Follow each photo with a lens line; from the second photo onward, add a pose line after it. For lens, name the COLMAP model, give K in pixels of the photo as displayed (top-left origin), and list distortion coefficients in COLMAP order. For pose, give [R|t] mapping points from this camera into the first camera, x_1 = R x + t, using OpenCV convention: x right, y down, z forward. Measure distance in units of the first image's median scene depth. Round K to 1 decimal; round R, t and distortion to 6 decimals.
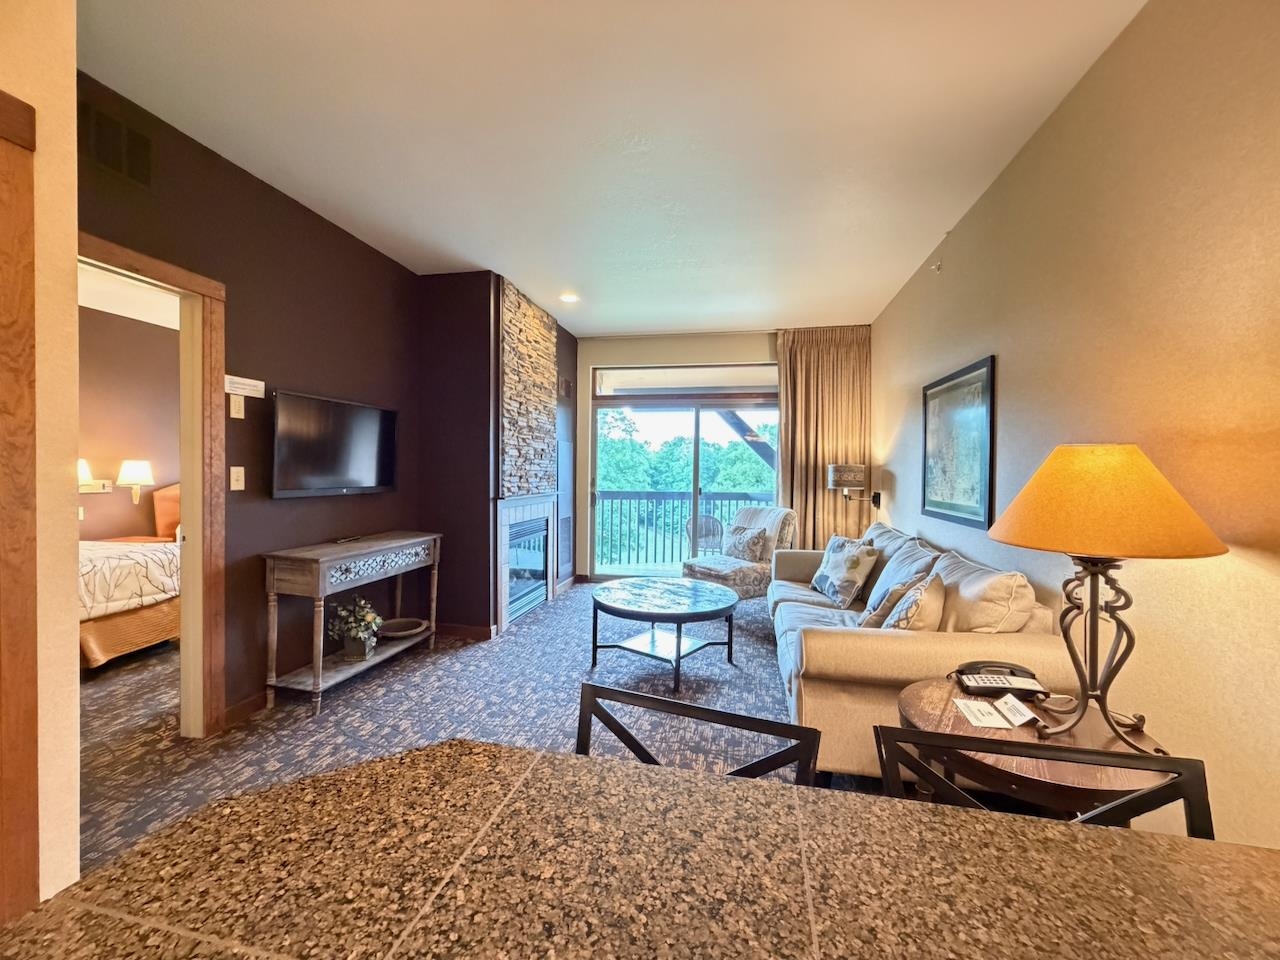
lens RADIAL K [[510.0, 0, 637.1], [0, 510.0, 479.3], [0, 0, 1]] dist [0.000668, -0.000064]
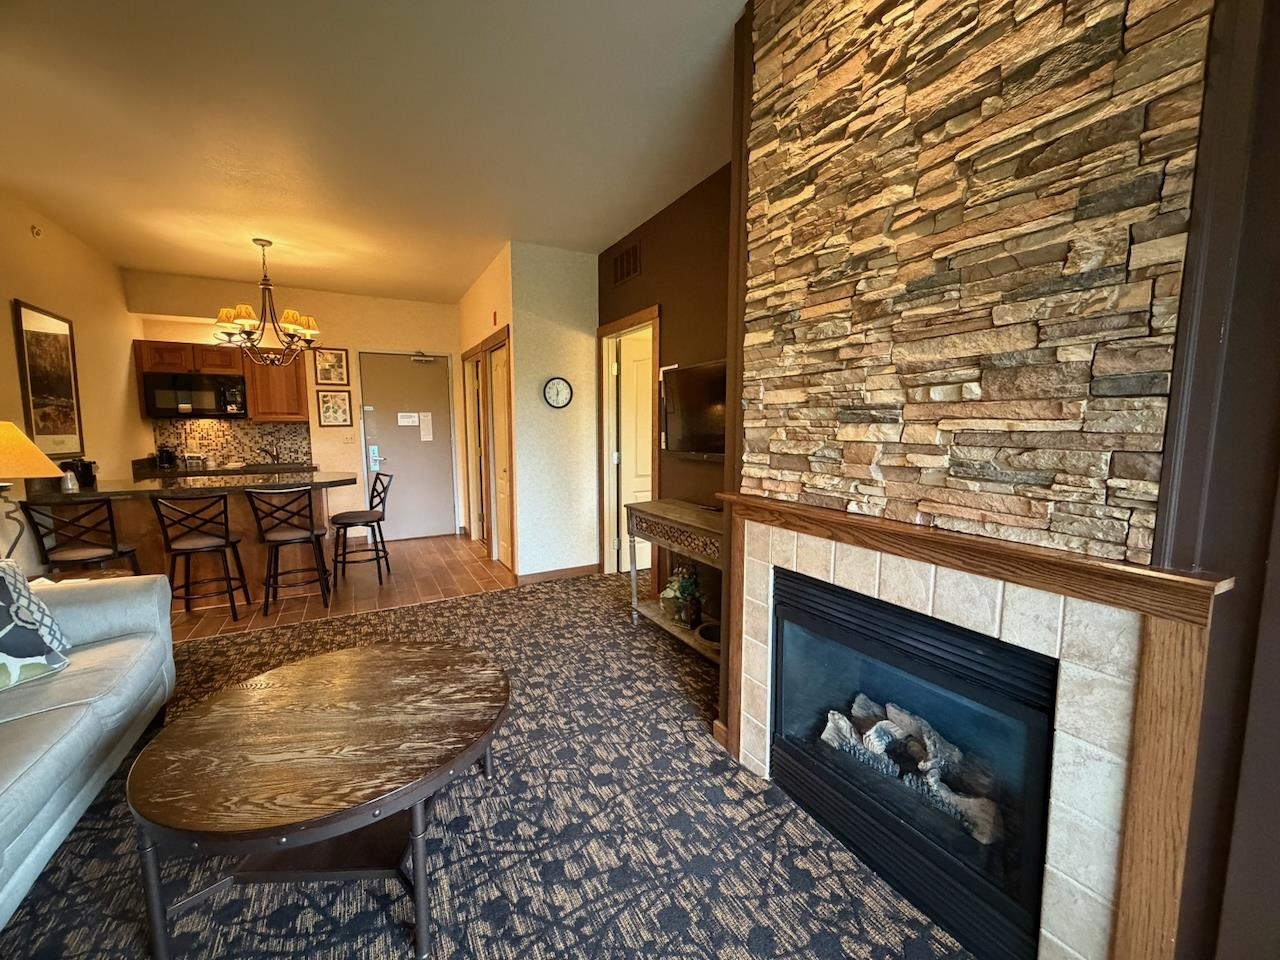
lens RADIAL K [[510.0, 0, 636.3], [0, 510.0, 479.9], [0, 0, 1]] dist [0.000668, -0.000064]
pose [[-0.760361, 0.062812, -0.646456, 0.145727], [-0.012276, 0.993745, 0.110996, -0.037636], [0.649384, 0.092333, -0.754834, 1.549627]]
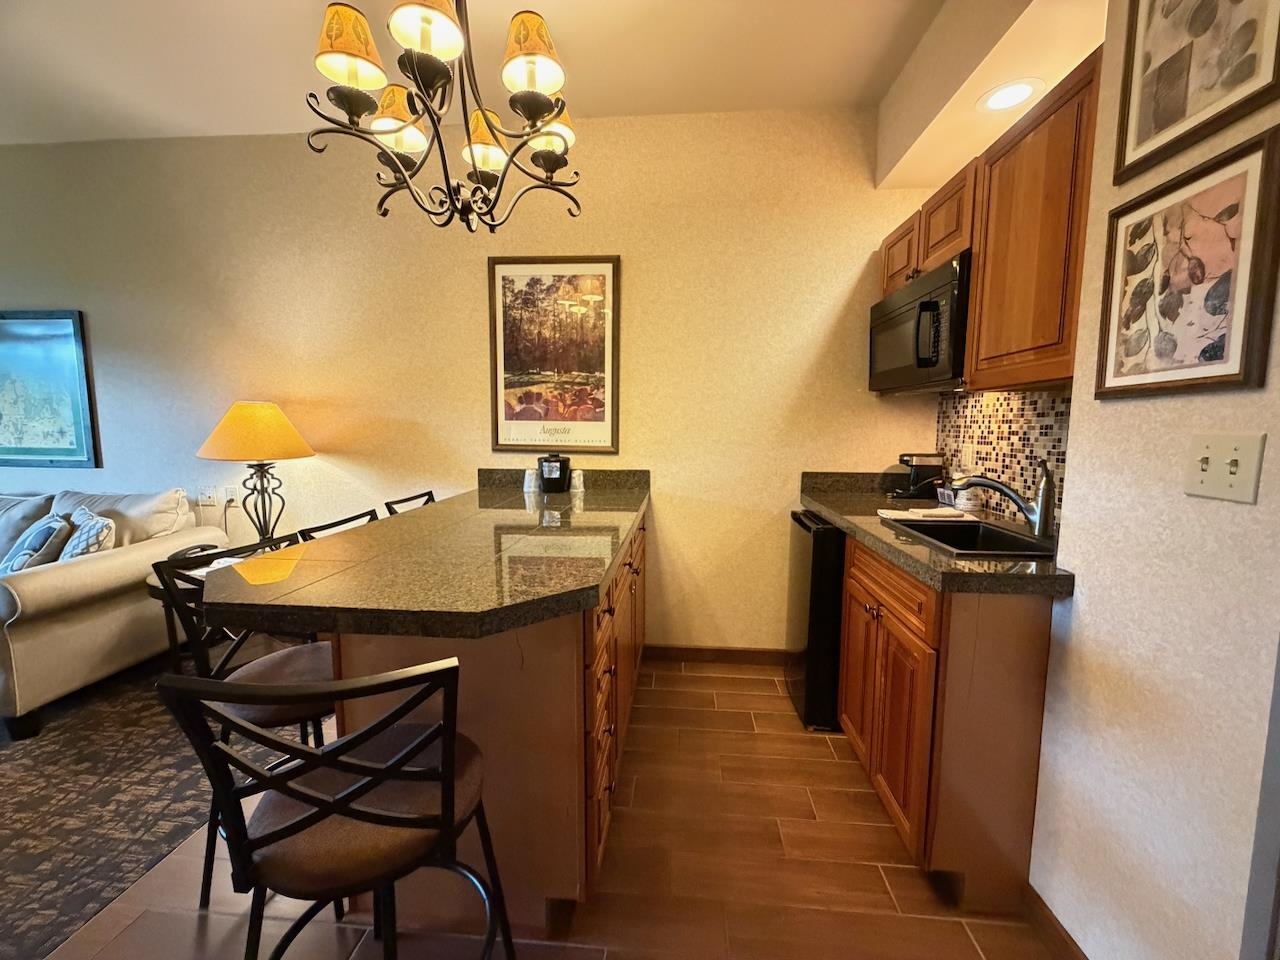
lens RADIAL K [[510.0, 0, 635.8], [0, 510.0, 480.2], [0, 0, 1]] dist [0.000668, -0.000064]
pose [[-0.120448, -0.118170, 0.985661, -0.456238], [0.005279, 0.992800, 0.119671, -0.001561], [-0.992706, 0.019617, -0.118957, -0.052981]]
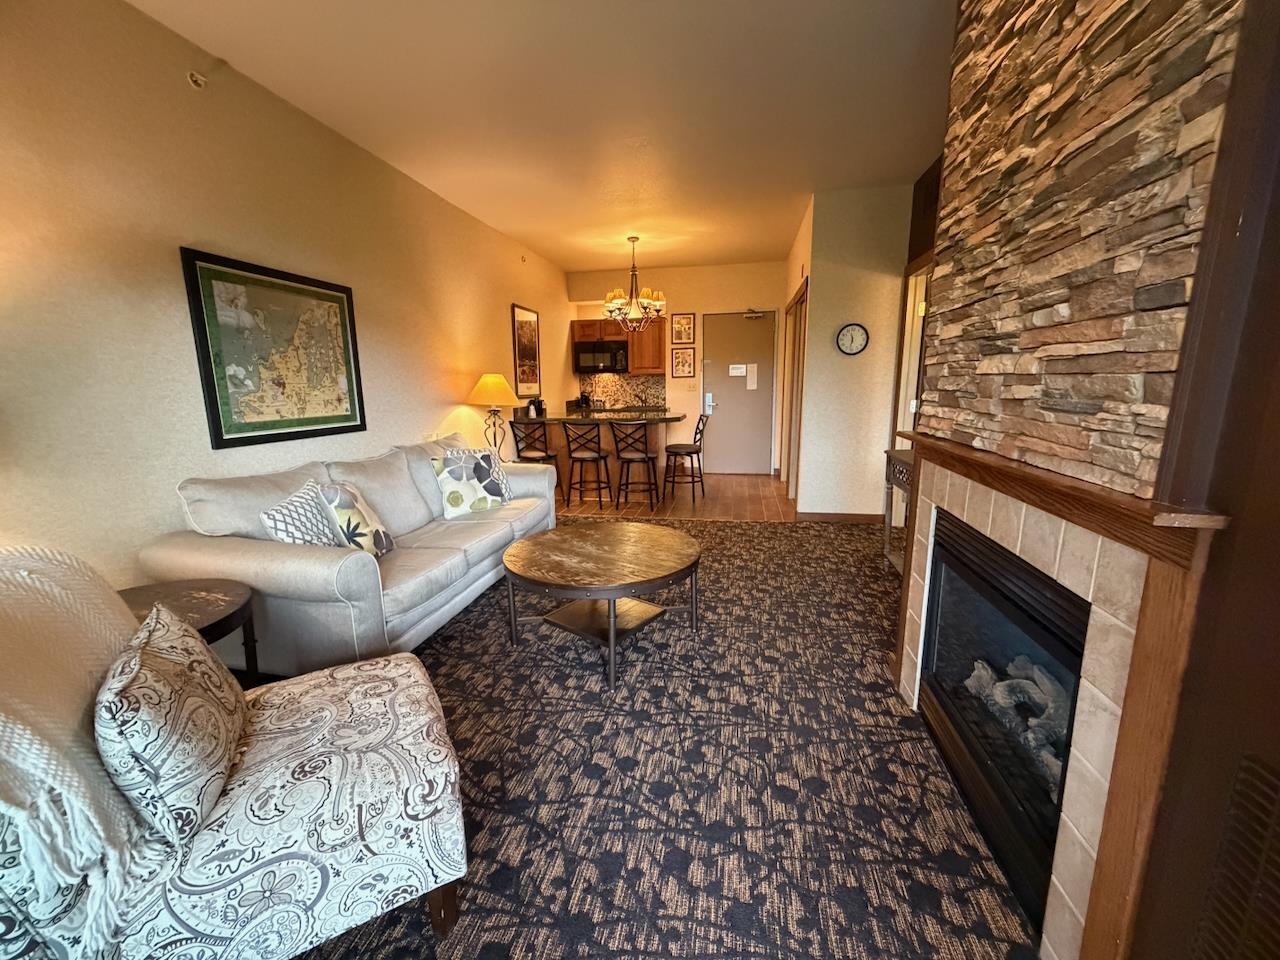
lens RADIAL K [[510.0, 0, 636.5], [0, 510.0, 478.9], [0, 0, 1]] dist [0.000668, -0.000064]
pose [[-0.999952, 0.006975, -0.006823, 0.010090], [0.005469, 0.979758, 0.200109, -0.025374], [0.008081, 0.200062, -0.979750, 1.766690]]
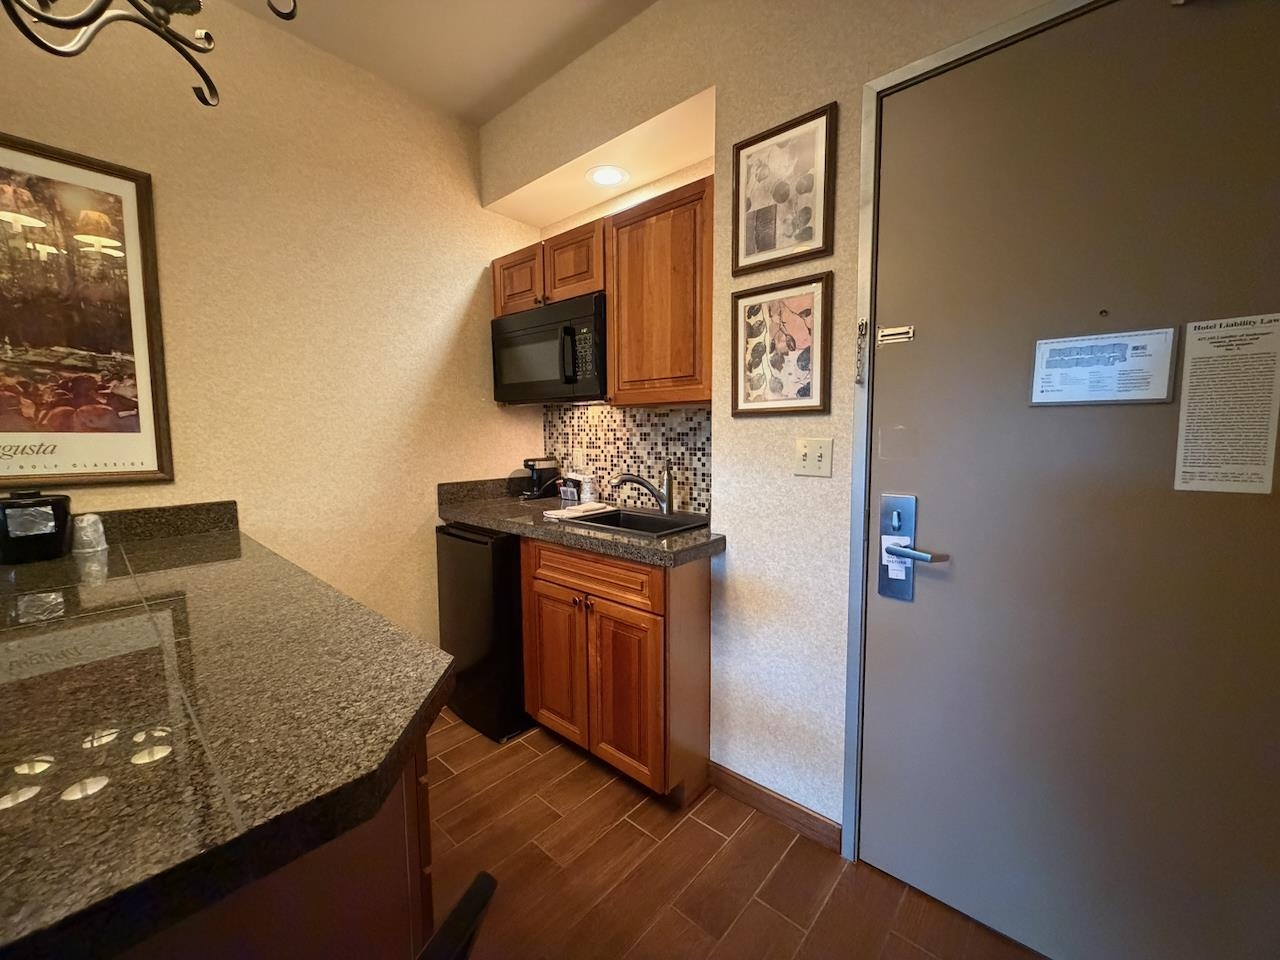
lens RADIAL K [[510.0, 0, 634.7], [0, 510.0, 480.0], [0, 0, 1]] dist [0.000668, -0.000064]
pose [[-0.866693, -0.055596, 0.495733, -0.324668], [-0.000063, 0.993782, 0.111341, -0.006582], [-0.498841, 0.096467, -0.861308, 0.093017]]
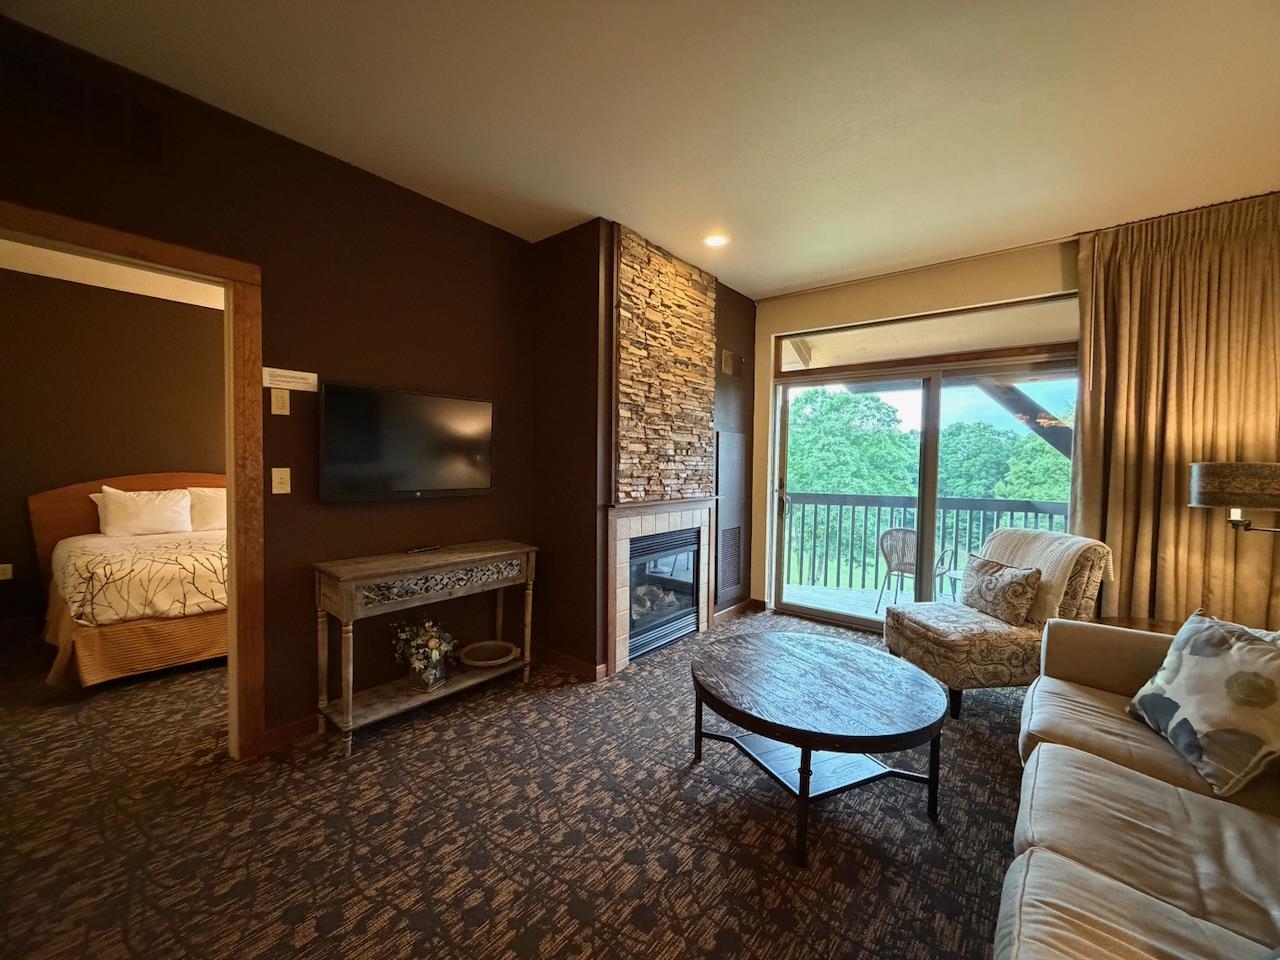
lens RADIAL K [[510.0, 0, 636.2], [0, 510.0, 478.9], [0, 0, 1]] dist [0.000668, -0.000064]
pose [[0.886887, 0.015968, -0.461711, 0.154074], [-0.010637, 0.999843, 0.014146, -0.018749], [0.461864, -0.007635, 0.886918, 0.370907]]
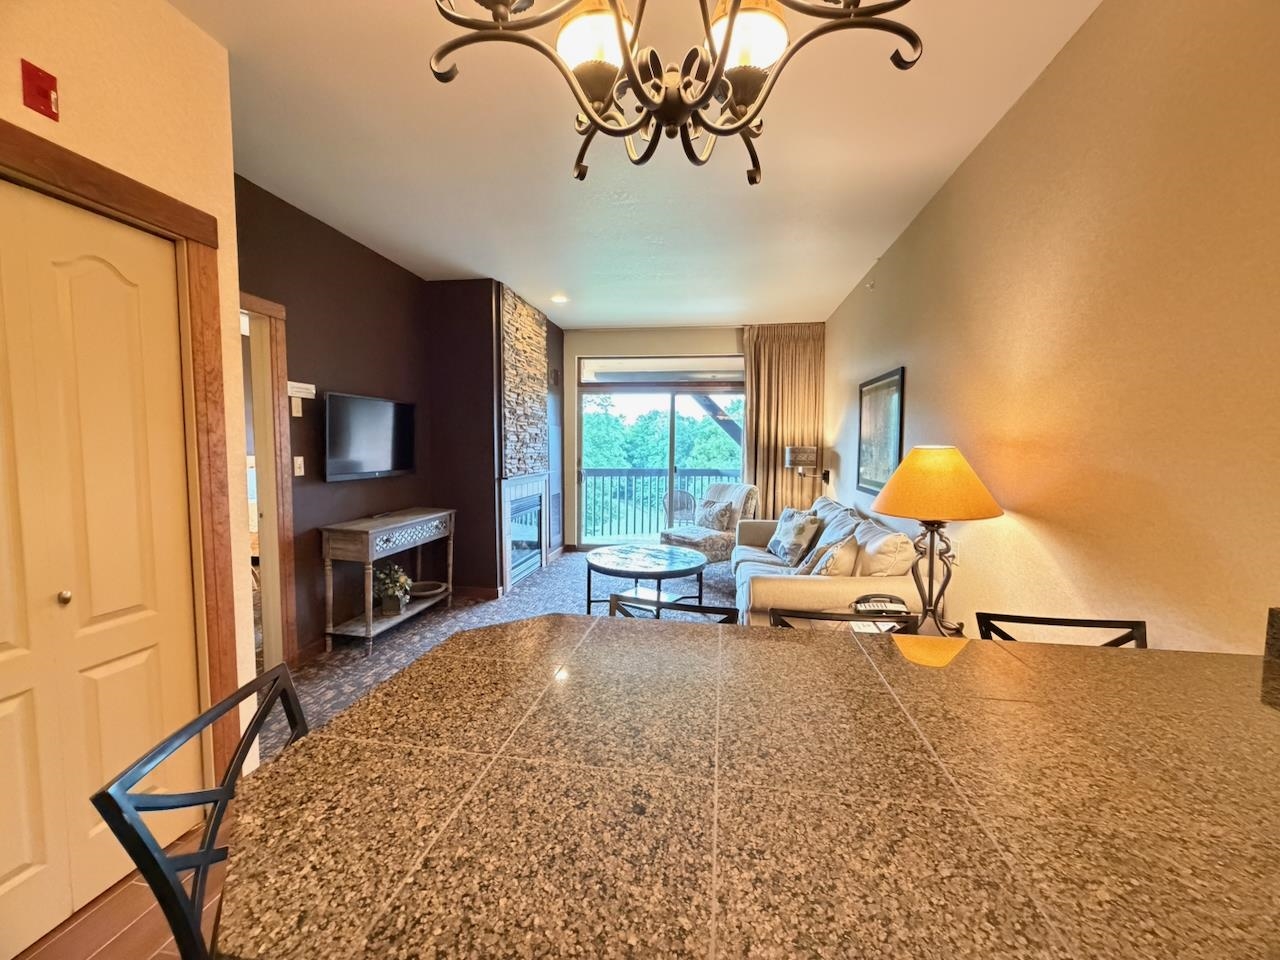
lens RADIAL K [[510.0, 0, 637.5], [0, 510.0, 478.7], [0, 0, 1]] dist [0.000668, -0.000064]
pose [[0.998762, -0.007148, 0.049236, -0.026237], [0.004649, 0.998703, 0.050693, -0.022810], [-0.049535, -0.050402, 0.997500, -0.199277]]
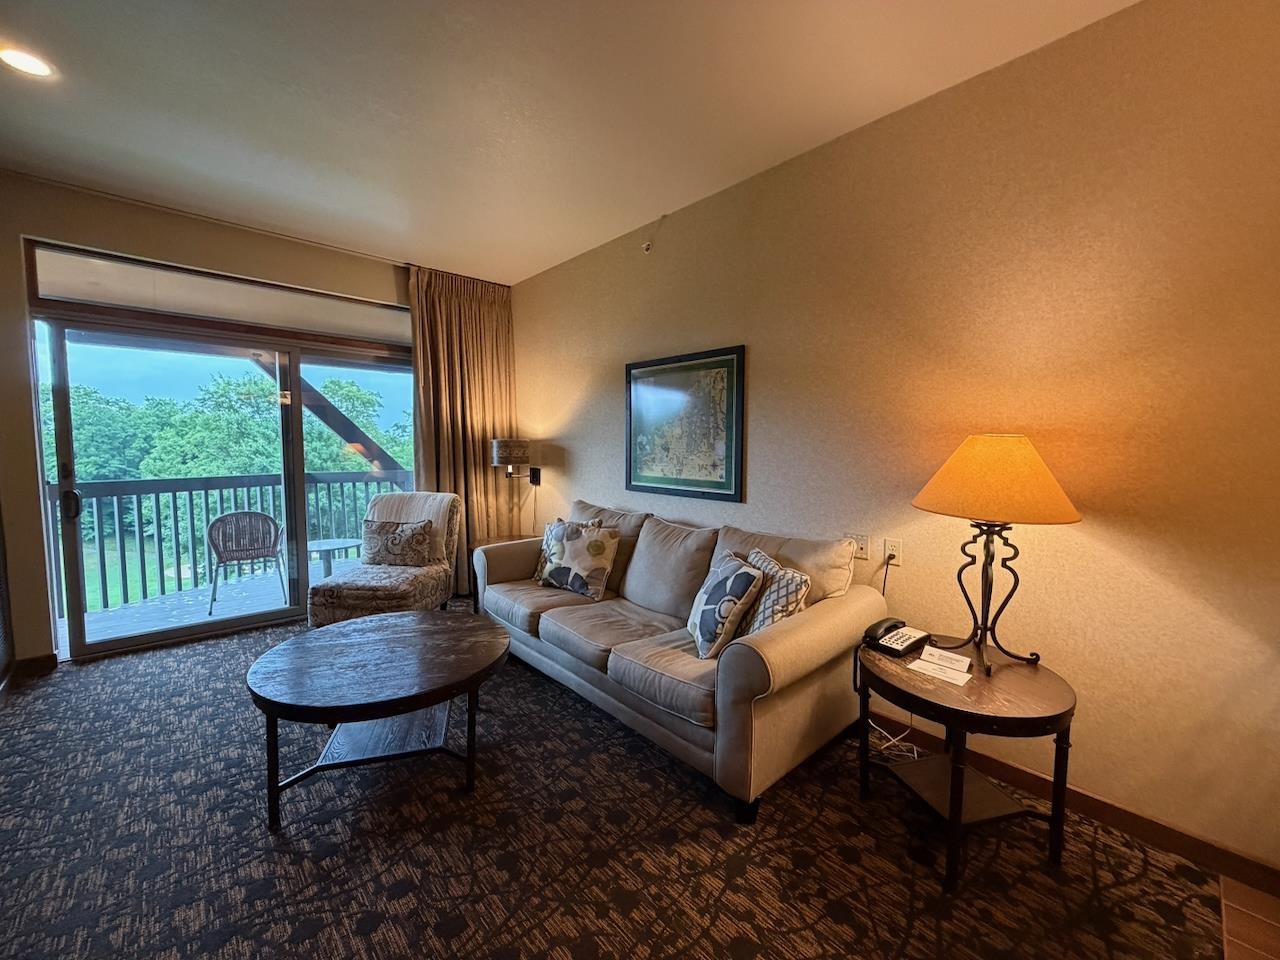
lens RADIAL K [[510.0, 0, 636.5], [0, 510.0, 479.4], [0, 0, 1]] dist [0.000668, -0.000064]
pose [[0.584812, -0.066144, 0.808468, -0.273863], [0.015317, 0.997393, 0.070521, -0.025287], [-0.811025, -0.028858, 0.584300, 0.406846]]
